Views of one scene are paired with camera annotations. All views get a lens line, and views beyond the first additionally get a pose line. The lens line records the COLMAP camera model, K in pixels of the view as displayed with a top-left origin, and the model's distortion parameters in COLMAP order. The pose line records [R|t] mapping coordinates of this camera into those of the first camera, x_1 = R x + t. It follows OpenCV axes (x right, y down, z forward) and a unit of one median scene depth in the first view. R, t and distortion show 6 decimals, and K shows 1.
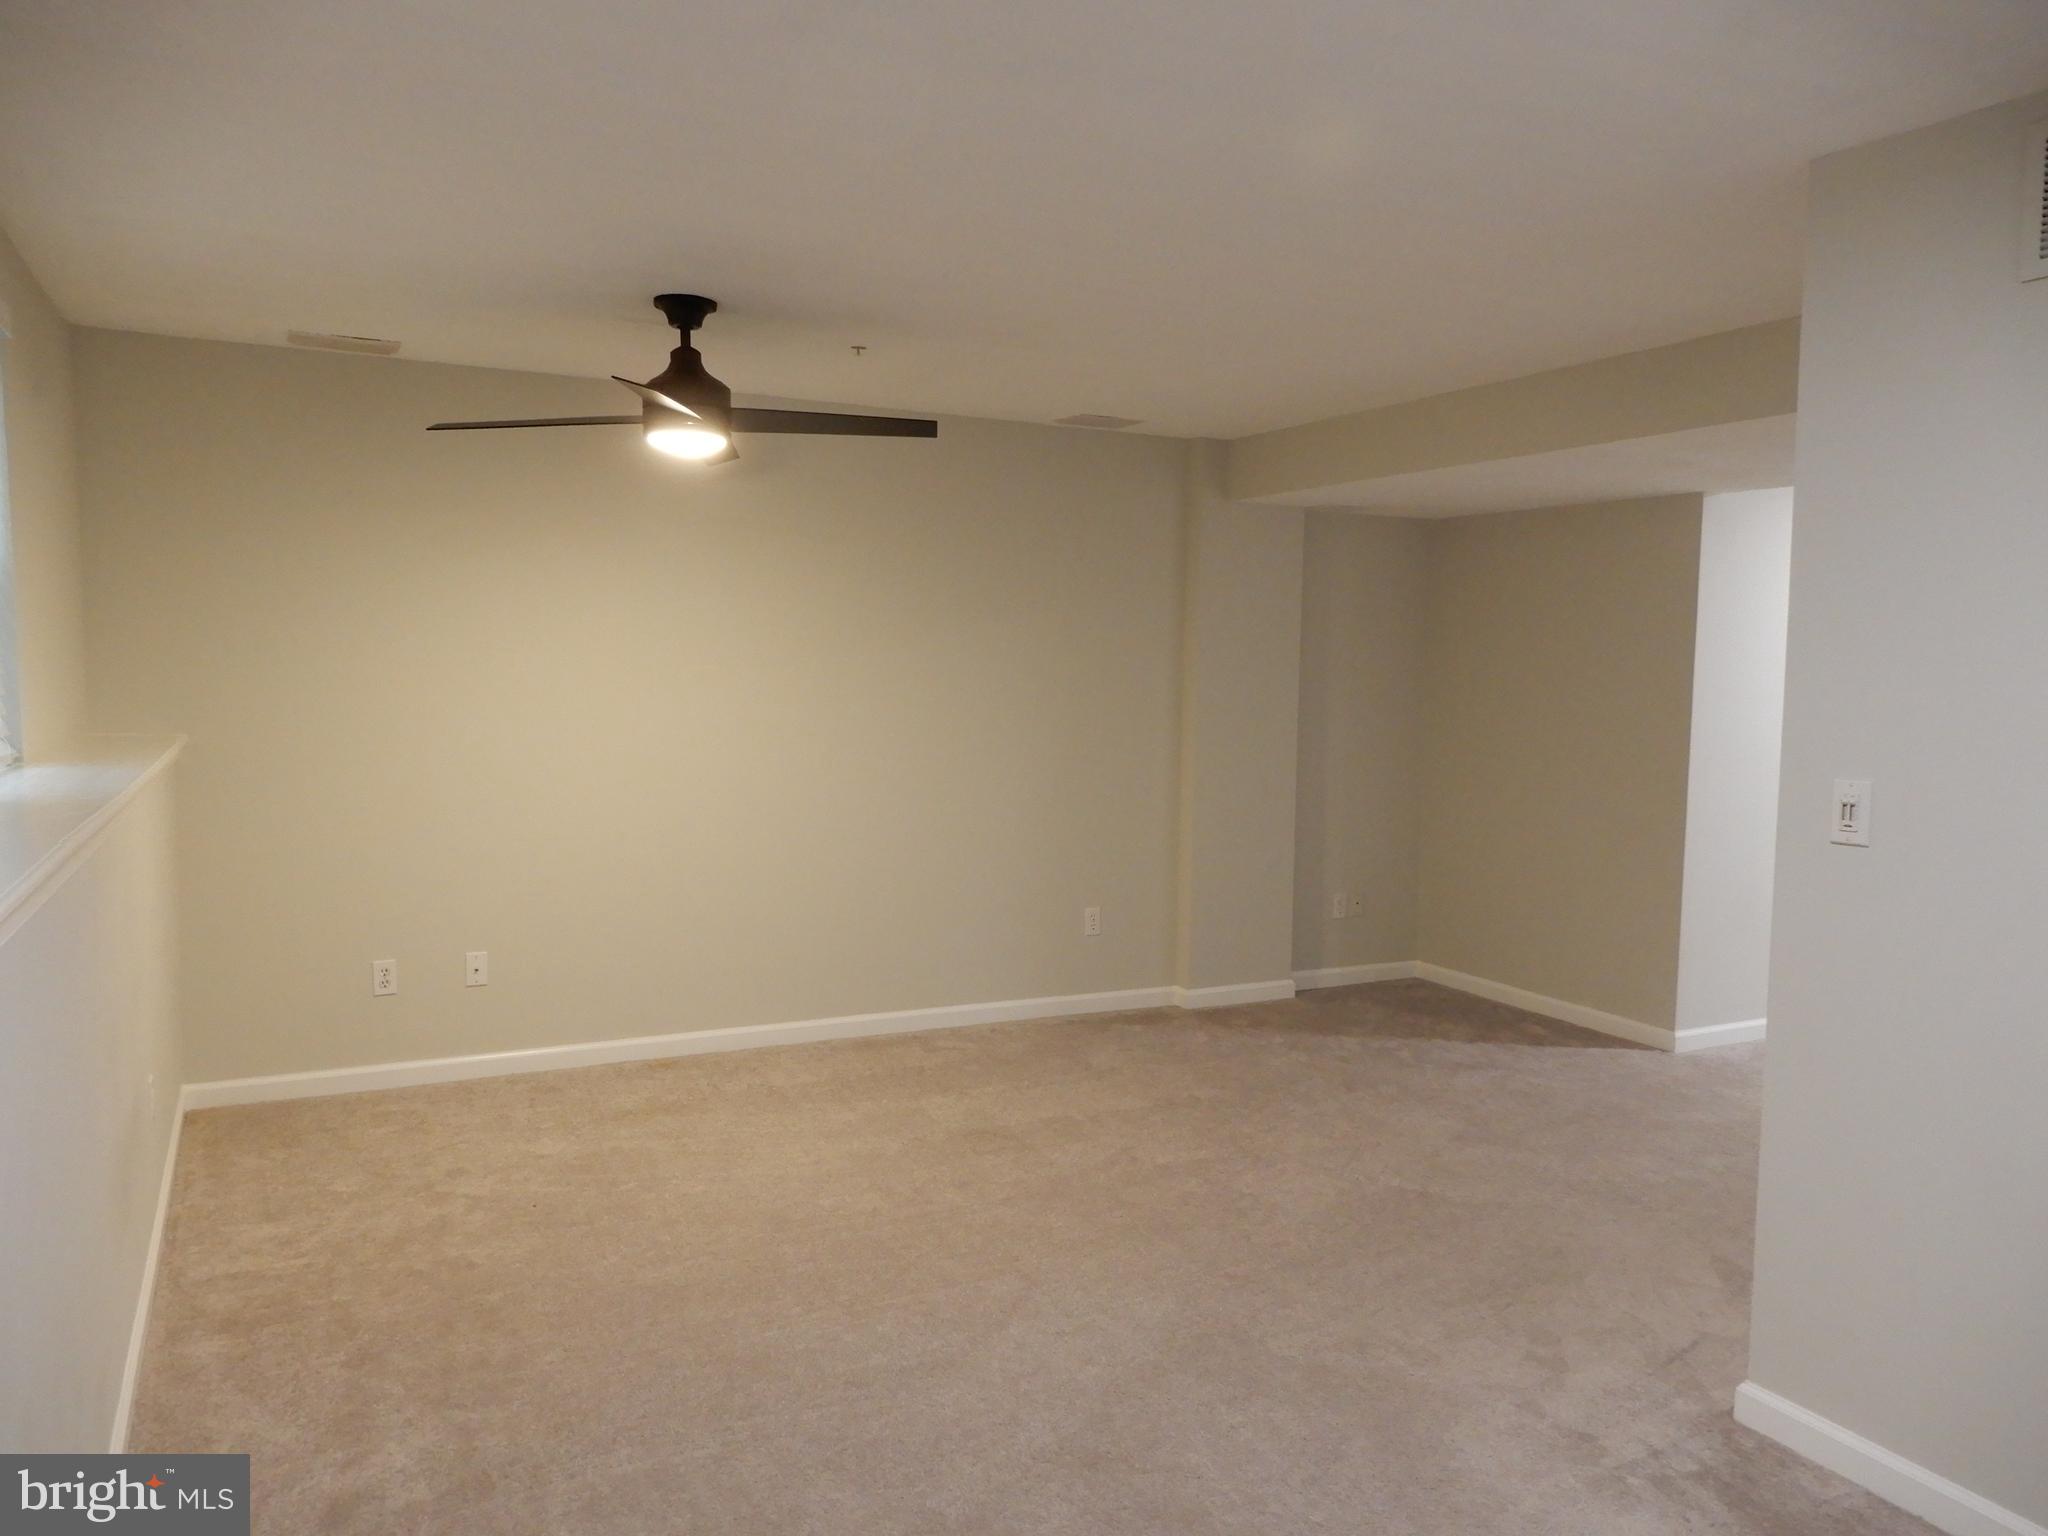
lens RADIAL K [[1469.2, 0, 1023.2], [0, 1469.2, 761.6], [0, 0, 1]] dist [0.019801, -0.000941]
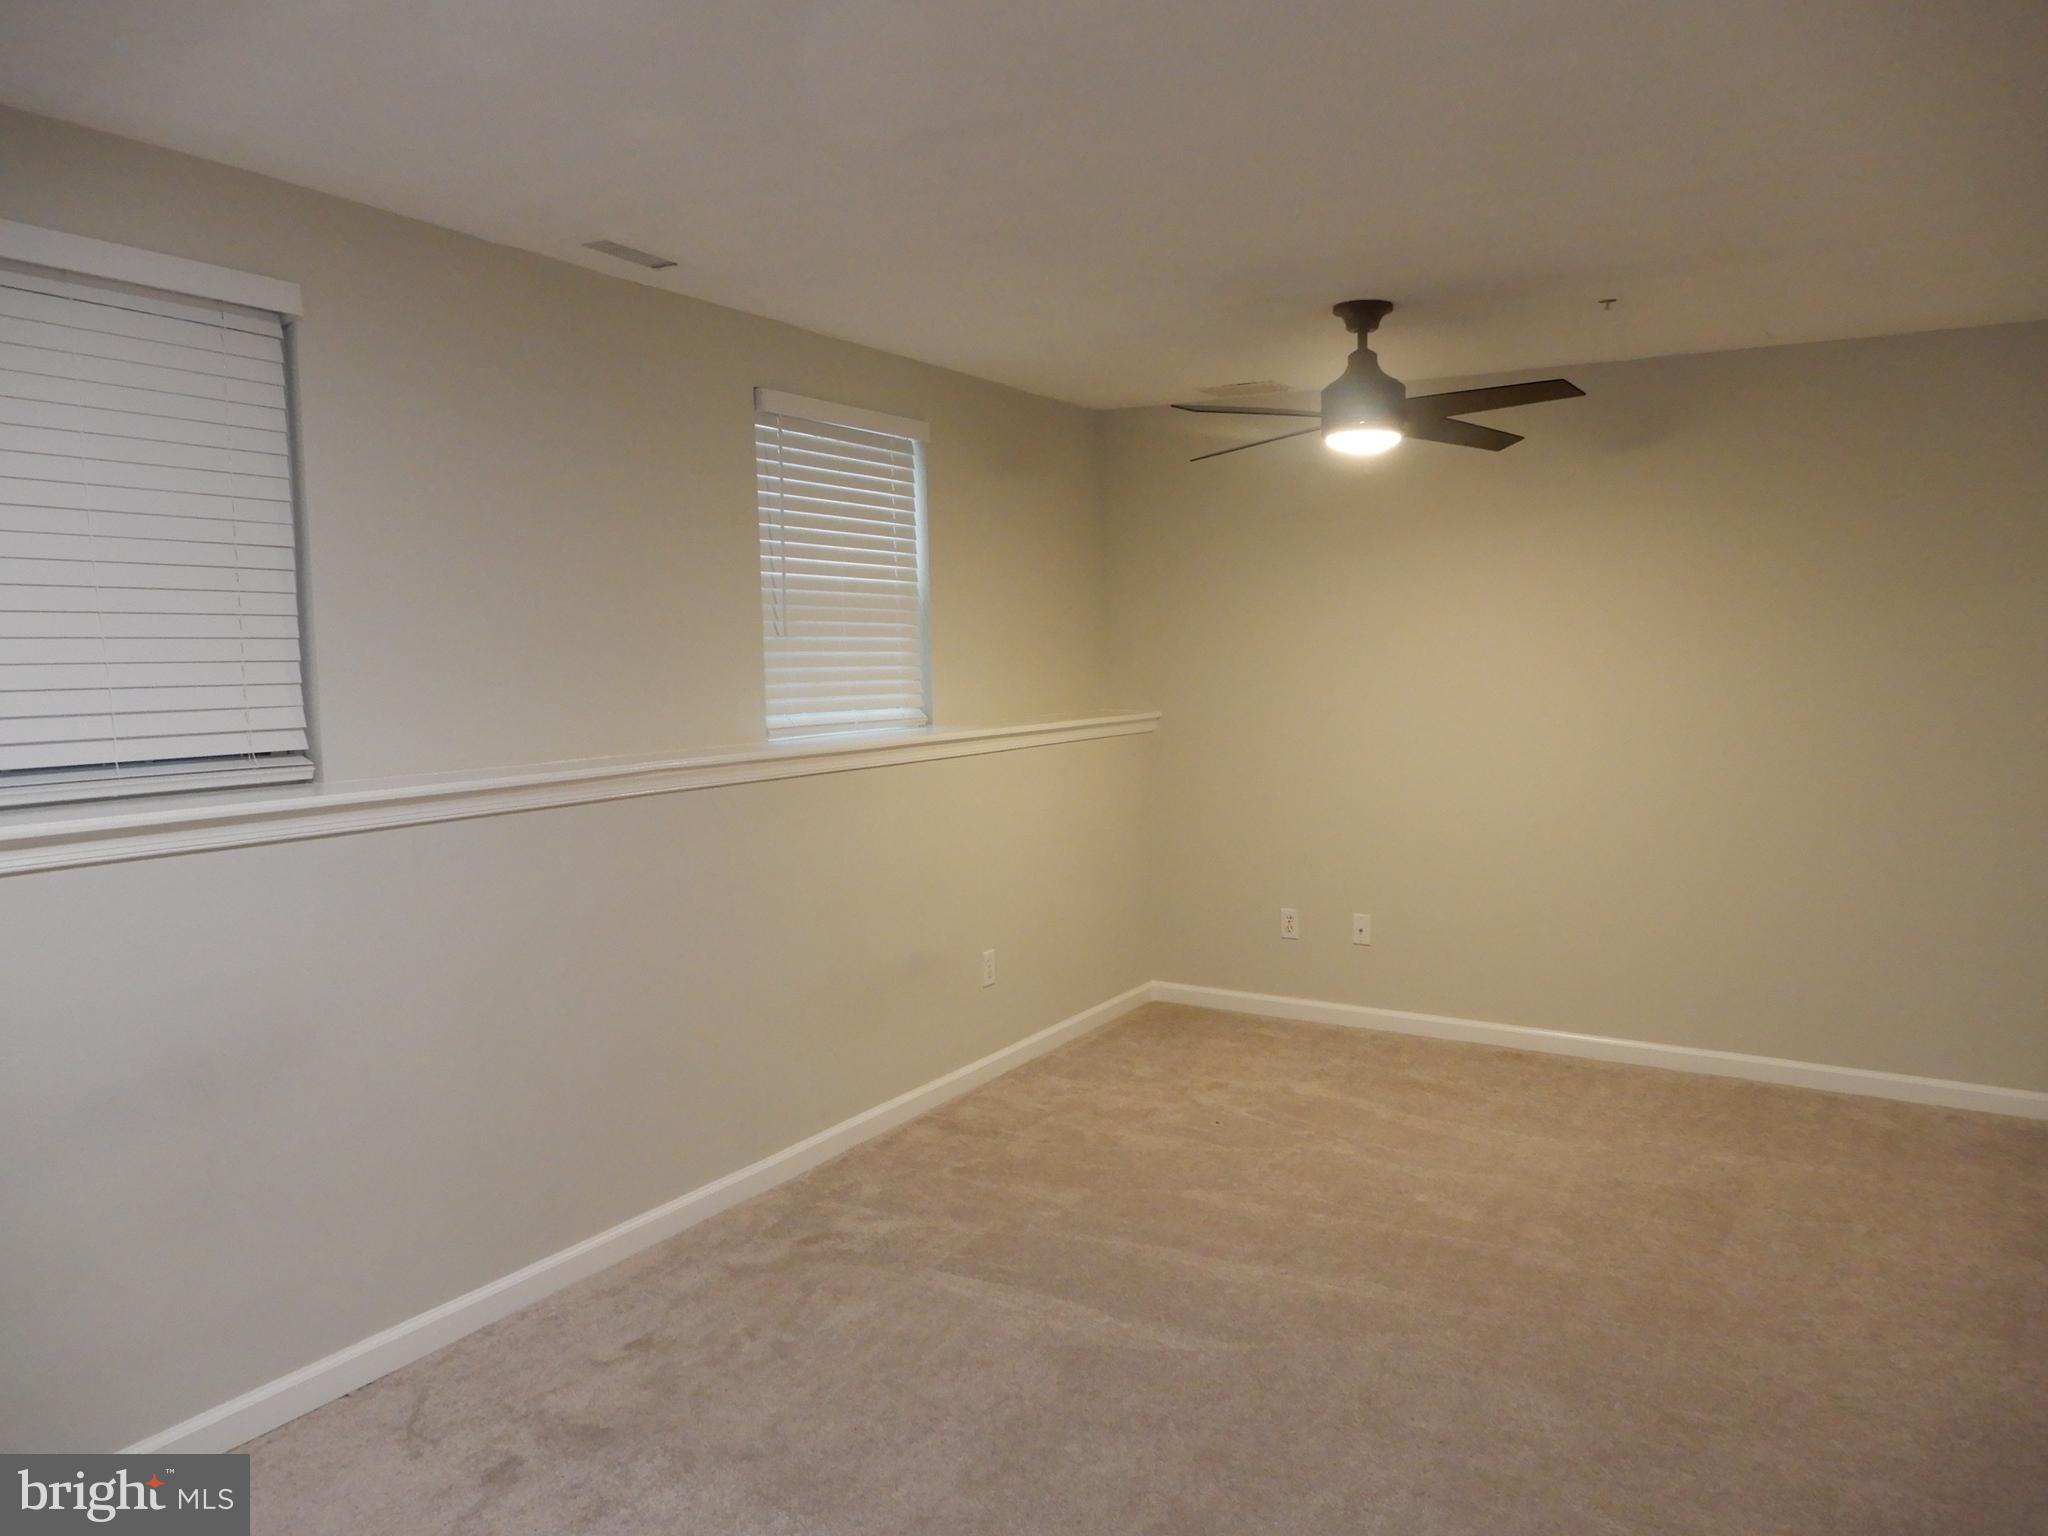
lens RADIAL K [[1461.6, 0, 1024.0], [0, 1461.6, 768.0], [0, 0, 1]] dist [0.007280, -0.003132]
pose [[0.541675, 0.054540, -0.838817, 0.513189], [-0.046263, 0.998315, 0.035036, -0.009492], [0.839314, 0.019828, 0.543285, 0.234085]]
